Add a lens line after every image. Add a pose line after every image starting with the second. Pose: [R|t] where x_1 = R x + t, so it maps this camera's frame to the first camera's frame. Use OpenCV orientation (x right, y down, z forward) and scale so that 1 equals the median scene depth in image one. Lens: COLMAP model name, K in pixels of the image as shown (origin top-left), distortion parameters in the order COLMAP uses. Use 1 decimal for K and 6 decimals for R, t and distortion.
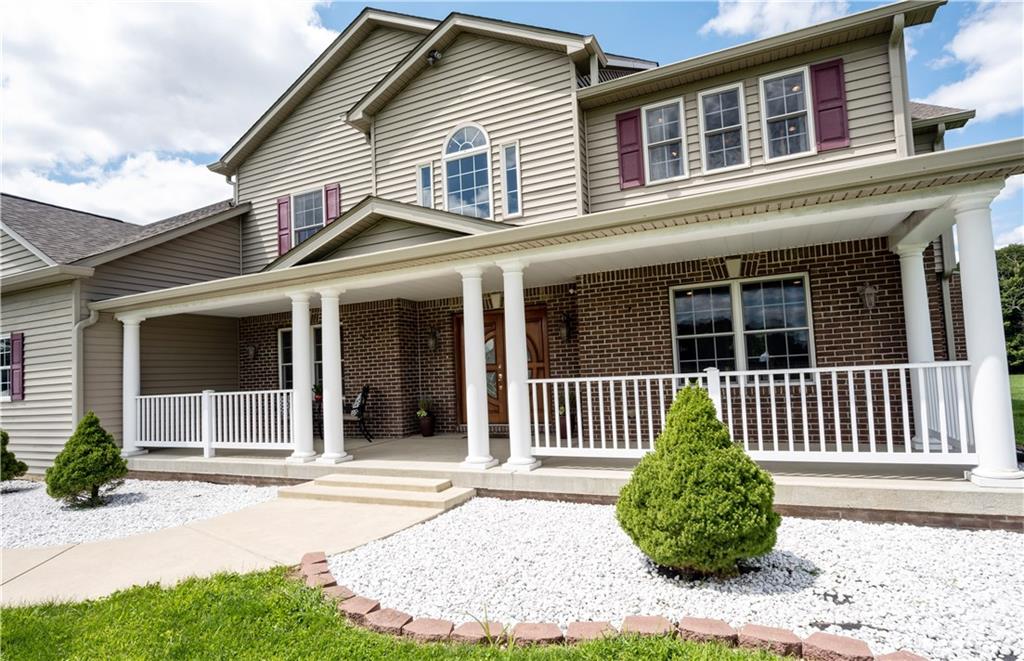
lens RADIAL K [[542.4, 0, 510.6], [0, 542.4, 336.3], [0, 0, 1]] dist [-0.000225, -0.000011]
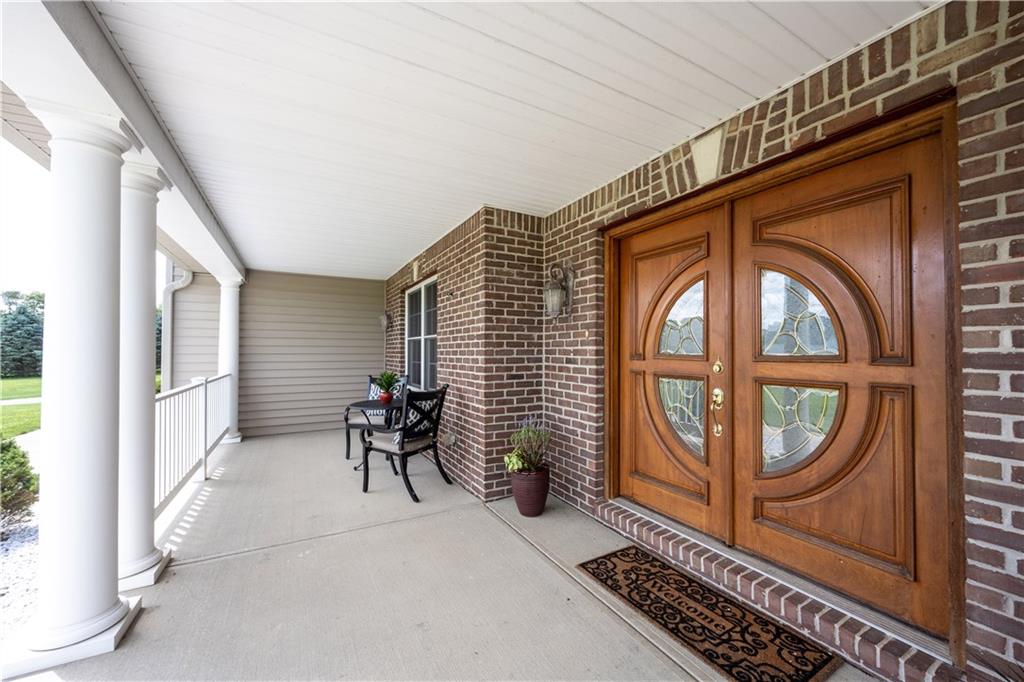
lens RADIAL K [[400.1, 0, 513.0], [0, 400.1, 345.1], [0, 0, 1]] dist [0.000326, 0.000083]
pose [[0.803411, 0.038331, -0.594190, 0.023901], [0.007082, 0.997240, 0.073908, 0.023915], [0.595383, -0.063586, 0.800922, 0.724845]]
